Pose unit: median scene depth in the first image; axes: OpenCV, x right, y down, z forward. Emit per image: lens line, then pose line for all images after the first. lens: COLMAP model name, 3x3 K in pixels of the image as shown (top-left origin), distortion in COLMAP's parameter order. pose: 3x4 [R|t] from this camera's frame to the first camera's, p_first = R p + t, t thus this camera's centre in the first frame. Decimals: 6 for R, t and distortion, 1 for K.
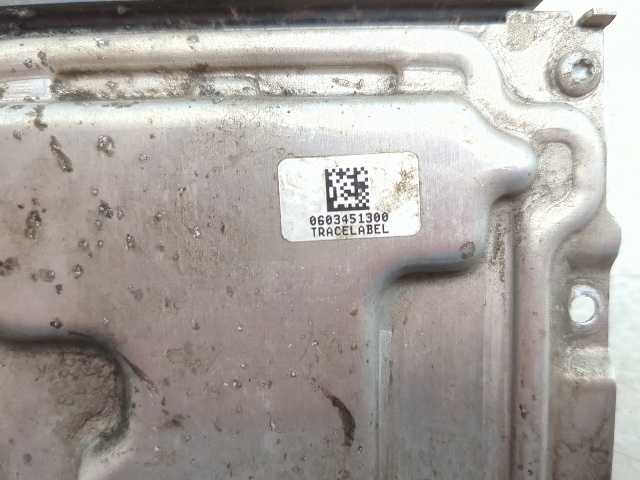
lens RADIAL K [[575.5, 0, 317.2], [0, 575.5, 241.4], [0, 0, 1]] dist [0.034921, -0.199435]
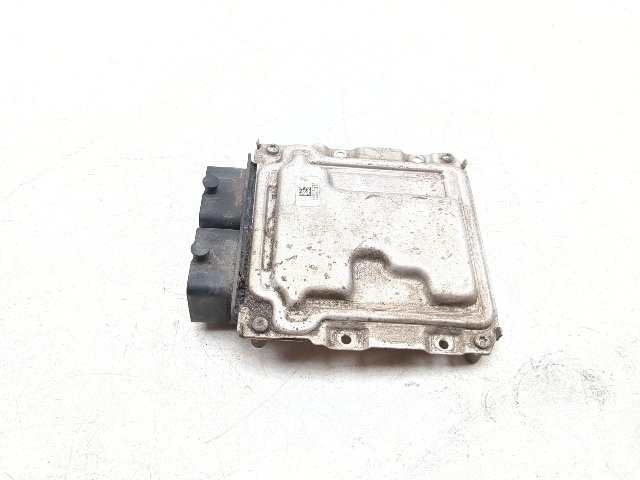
lens RADIAL K [[575.5, 0, 317.2], [0, 575.5, 241.4], [0, 0, 1]] dist [0.034921, -0.199435]
pose [[0.016643, -0.787925, 0.615546, -2.246102], [0.999613, 0.026829, 0.007315, -0.034459], [-0.022278, 0.615186, 0.788067, -1.504116]]
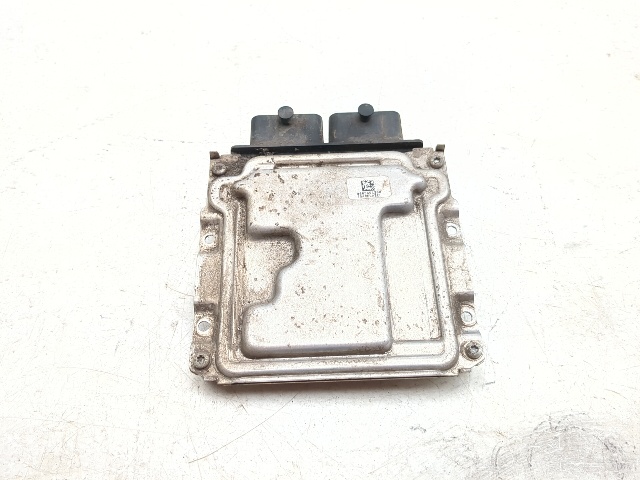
lens RADIAL K [[575.5, 0, 317.2], [0, 575.5, 241.4], [0, 0, 1]] dist [0.034921, -0.199435]
pose [[0.999841, -0.016629, 0.006392, -0.256056], [0.017429, 0.838777, -0.544196, 1.900813], [0.003688, 0.544221, 0.838934, -1.542413]]
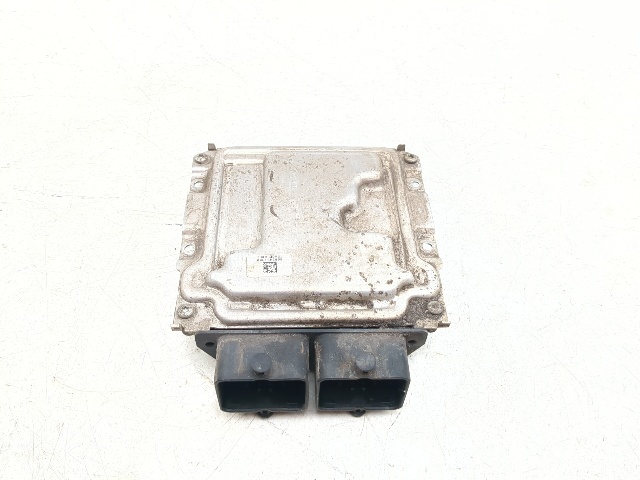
lens RADIAL K [[575.5, 0, 317.2], [0, 575.5, 241.4], [0, 0, 1]] dist [0.034921, -0.199435]
pose [[-0.999695, 0.001980, -0.024612, -0.121518], [-0.016058, -0.809319, 0.587150, -1.740799], [-0.018756, 0.587367, 0.809104, -1.541734]]
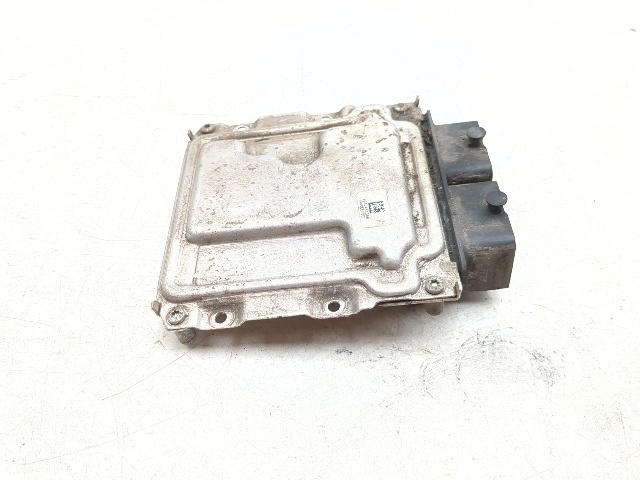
lens RADIAL K [[575.5, 0, 317.2], [0, 575.5, 241.4], [0, 0, 1]] dist [0.034921, -0.199435]
pose [[0.003922, 0.761215, -0.648488, 1.924593], [-0.997576, 0.048033, 0.050350, 0.061178], [0.069476, 0.646718, 0.759558, -1.003821]]
